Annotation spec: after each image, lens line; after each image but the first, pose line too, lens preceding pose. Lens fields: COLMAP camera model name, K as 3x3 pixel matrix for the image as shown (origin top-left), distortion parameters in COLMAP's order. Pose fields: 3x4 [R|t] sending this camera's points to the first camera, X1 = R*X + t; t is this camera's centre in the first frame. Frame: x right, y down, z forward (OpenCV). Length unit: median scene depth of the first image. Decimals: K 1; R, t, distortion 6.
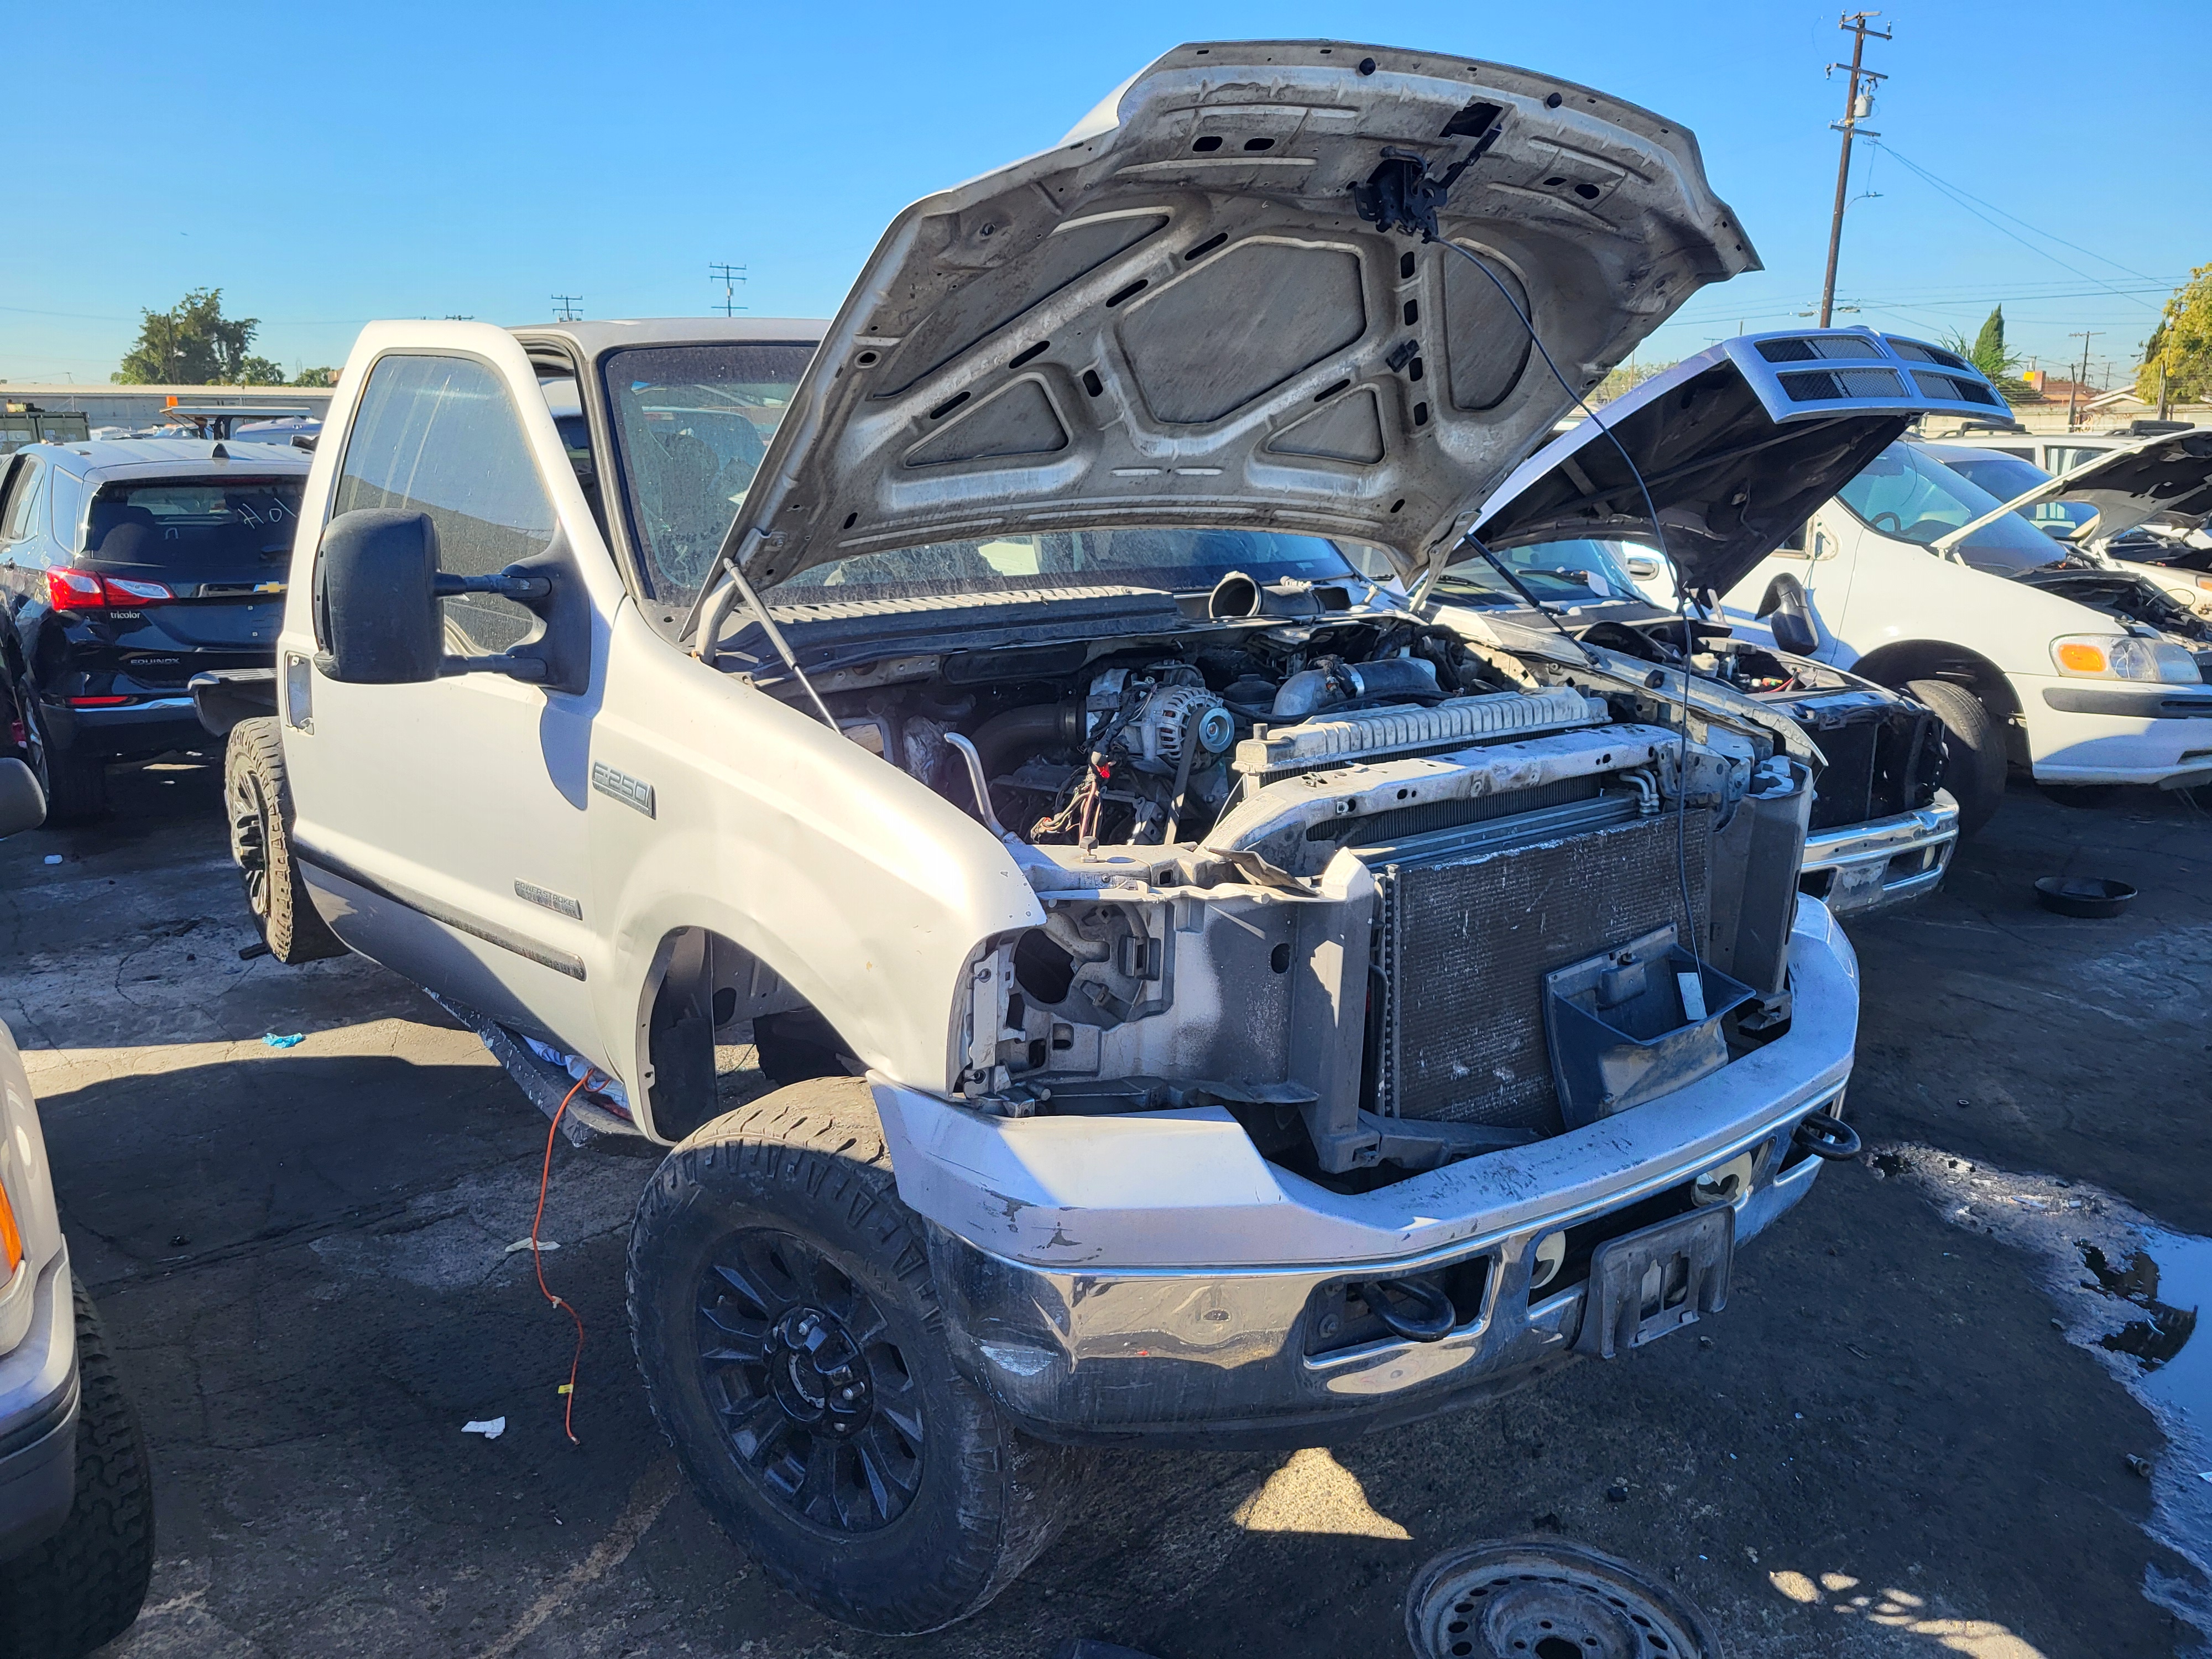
lens RADIAL K [[1713.5, 0, 1083.7], [0, 1713.5, 843.3], [0, 0, 1]] dist [0.066582, -0.051106]
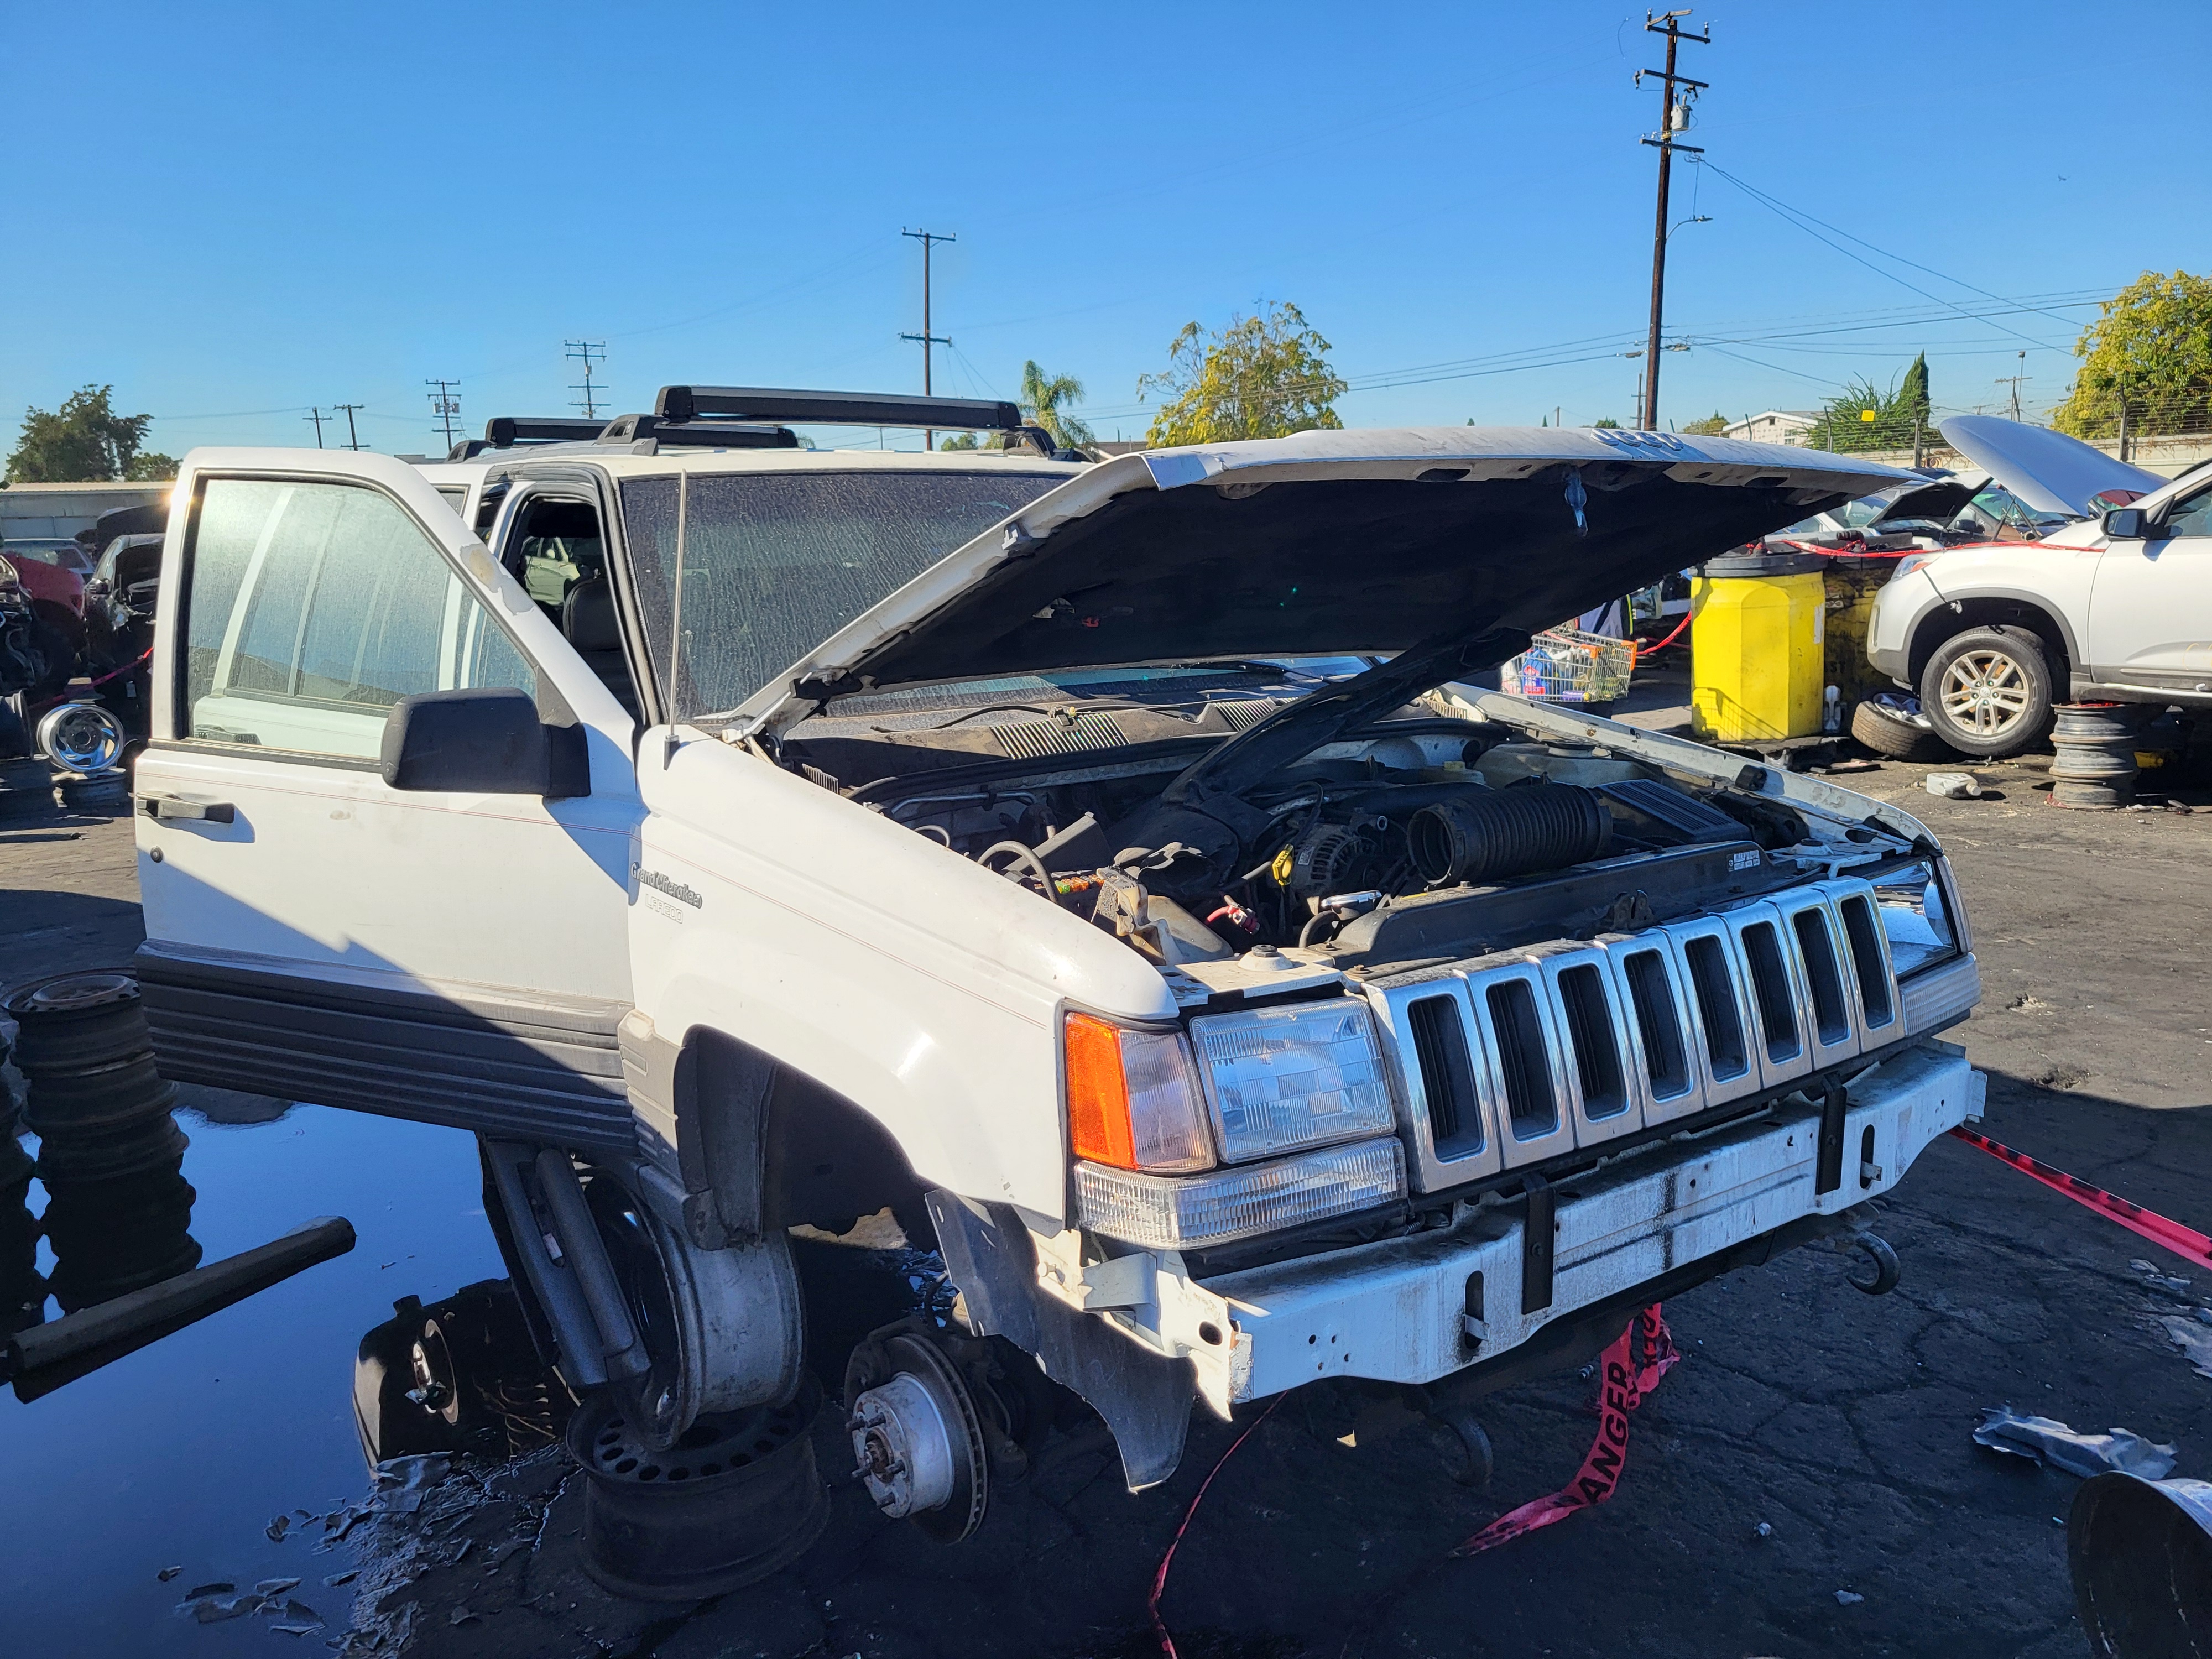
lens RADIAL K [[1712.6, 0, 1116.5], [0, 1712.6, 838.7], [0, 0, 1]] dist [0.060114, -0.048937]
pose [[0.999436, -0.030230, 0.014630, 1.083508], [0.030837, 0.998591, -0.043190, -0.243999], [-0.013304, 0.043617, 0.998960, 1.145615]]
